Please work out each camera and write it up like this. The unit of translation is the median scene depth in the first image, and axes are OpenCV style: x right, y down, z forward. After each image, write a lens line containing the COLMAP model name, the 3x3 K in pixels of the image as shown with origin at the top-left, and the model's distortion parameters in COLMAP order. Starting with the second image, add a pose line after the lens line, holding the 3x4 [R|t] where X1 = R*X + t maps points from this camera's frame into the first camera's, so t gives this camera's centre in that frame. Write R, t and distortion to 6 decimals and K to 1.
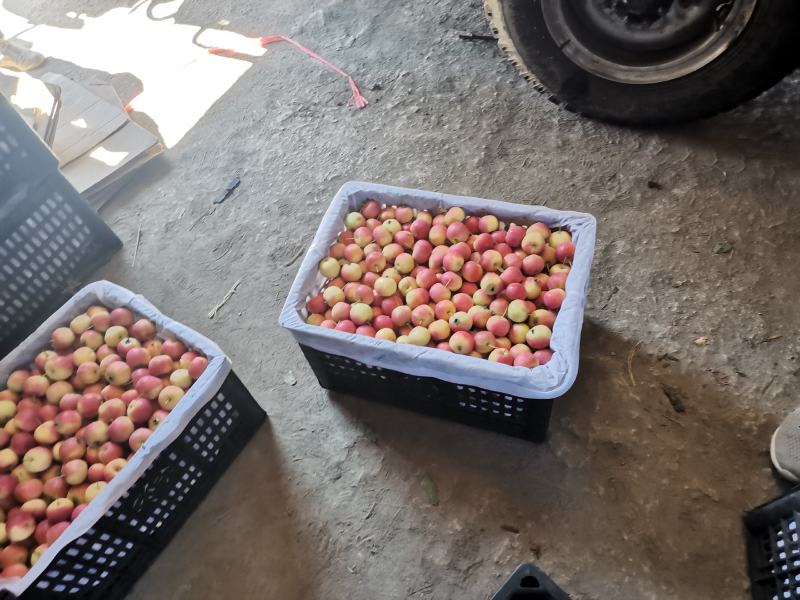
lens RADIAL K [[590.5, 0, 400.0], [0, 590.5, 300.0], [0, 0, 1]] dist [0.019948, -0.012892]
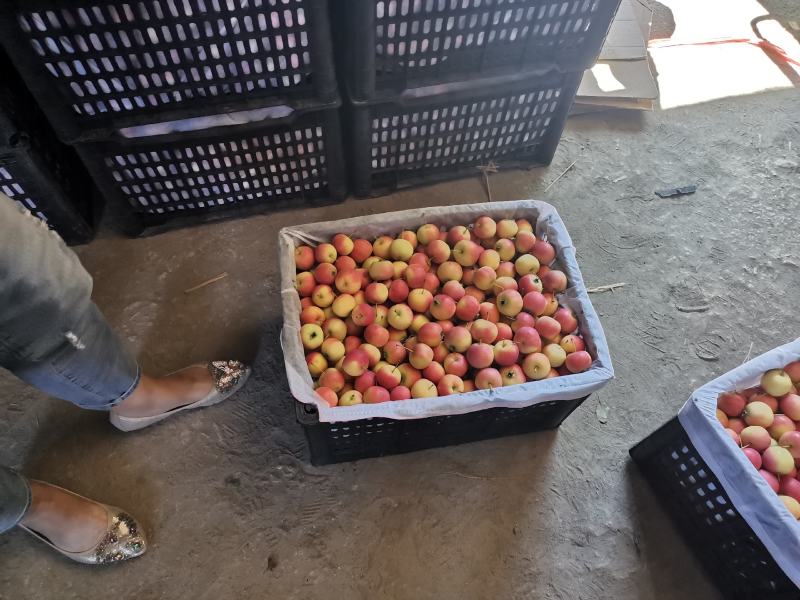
lens RADIAL K [[590.5, 0, 400.0], [0, 590.5, 300.0], [0, 0, 1]] dist [0.019948, -0.012892]
pose [[0.673119, 0.701201, -0.235006, -0.360520], [-0.677544, 0.712086, 0.184030, 0.064843], [0.296387, 0.035352, 0.954414, 0.071798]]
